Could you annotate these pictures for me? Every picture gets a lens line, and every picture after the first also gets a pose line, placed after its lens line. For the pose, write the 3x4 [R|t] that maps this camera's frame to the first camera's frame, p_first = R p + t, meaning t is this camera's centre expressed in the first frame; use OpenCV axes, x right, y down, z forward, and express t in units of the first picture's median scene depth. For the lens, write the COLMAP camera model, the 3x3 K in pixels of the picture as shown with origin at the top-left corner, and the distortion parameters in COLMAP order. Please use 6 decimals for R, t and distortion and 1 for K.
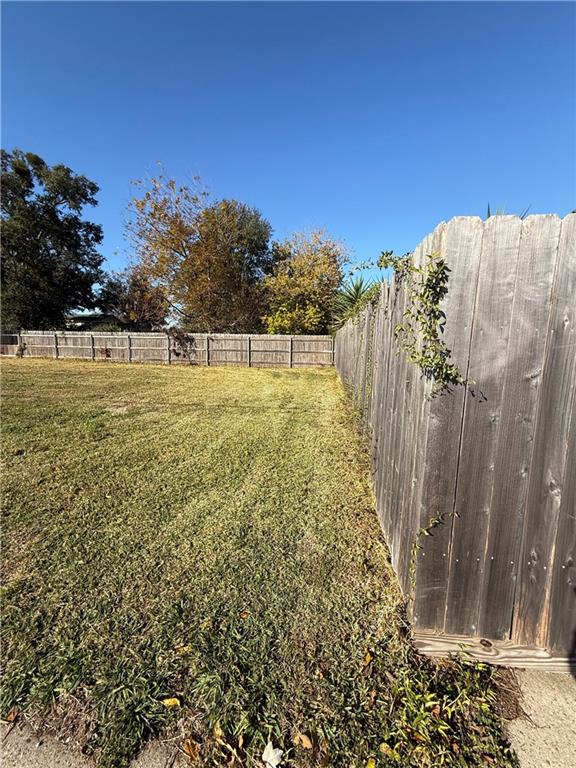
lens RADIAL K [[305.9, 0, 291.2], [0, 305.9, 382.5], [0, 0, 1]] dist [-0.000181, 0.000241]
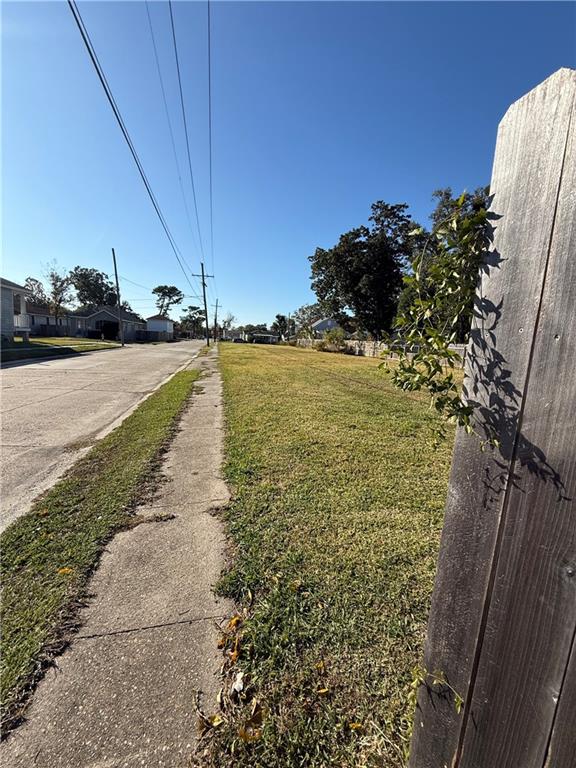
lens RADIAL K [[305.9, 0, 289.0], [0, 305.9, 385.7], [0, 0, 1]] dist [-0.000181, 0.000241]
pose [[0.331718, 0.136454, -0.933458, 0.253260], [-0.167939, 0.982220, 0.083903, -0.022936], [0.928310, 0.128931, 0.348736, 0.153744]]
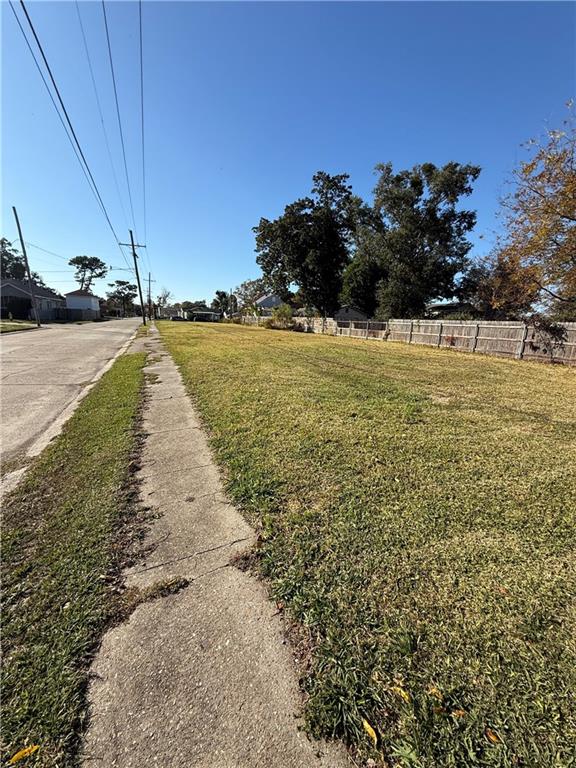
lens RADIAL K [[305.9, 0, 286.3], [0, 305.9, 382.2], [0, 0, 1]] dist [-0.000181, 0.000241]
pose [[0.499386, 0.173408, -0.848849, 0.021247], [-0.143378, 0.982797, 0.116420, -0.010544], [0.854434, 0.063568, 0.515657, 0.073484]]
